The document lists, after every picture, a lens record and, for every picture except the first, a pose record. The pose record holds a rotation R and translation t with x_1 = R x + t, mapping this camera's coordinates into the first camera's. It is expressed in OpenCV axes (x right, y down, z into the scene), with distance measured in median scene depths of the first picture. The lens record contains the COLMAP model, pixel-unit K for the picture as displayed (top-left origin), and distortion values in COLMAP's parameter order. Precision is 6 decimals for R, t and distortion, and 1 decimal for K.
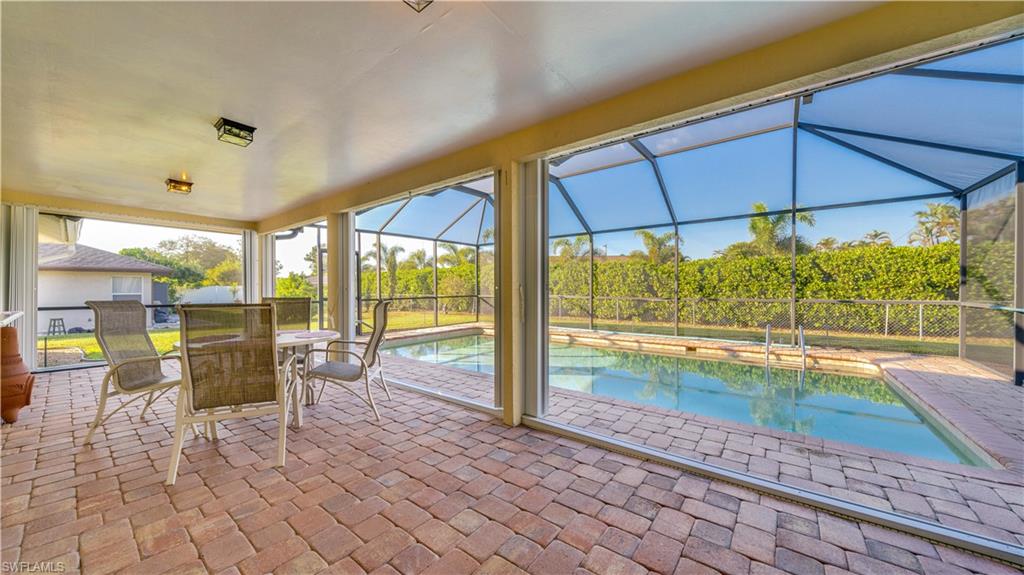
lens RADIAL K [[356.2, 0, 509.6], [0, 356.2, 281.1], [0, 0, 1]] dist [-0.008018, 0.000168]
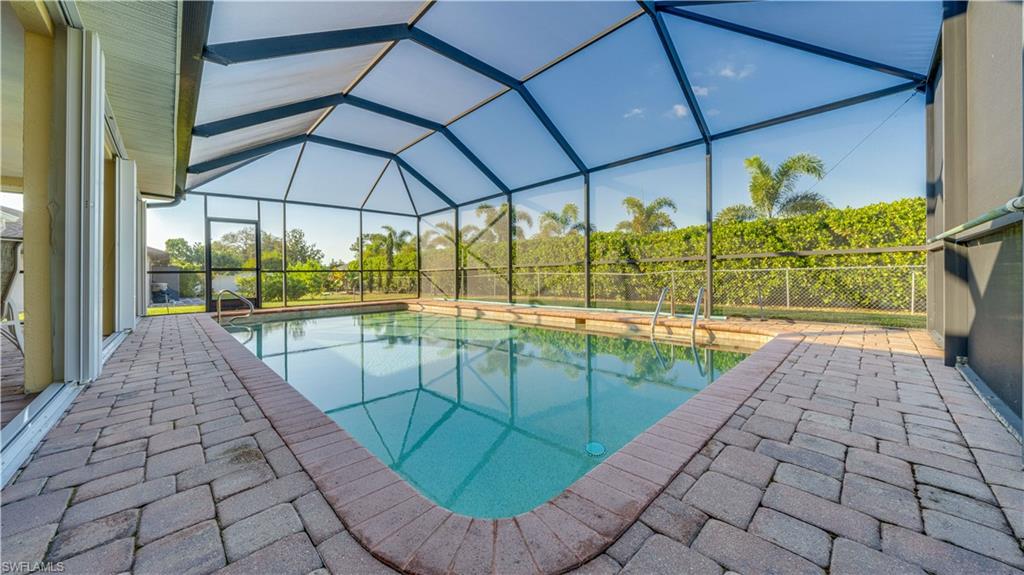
lens RADIAL K [[356.2, 0, 520.7], [0, 356.2, 268.1], [0, 0, 1]] dist [-0.008018, 0.000168]
pose [[0.989863, -0.015499, -0.141174, 0.324707], [0.014476, 0.999861, -0.008272, 0.050567], [0.141283, 0.006144, 0.989950, 0.124801]]
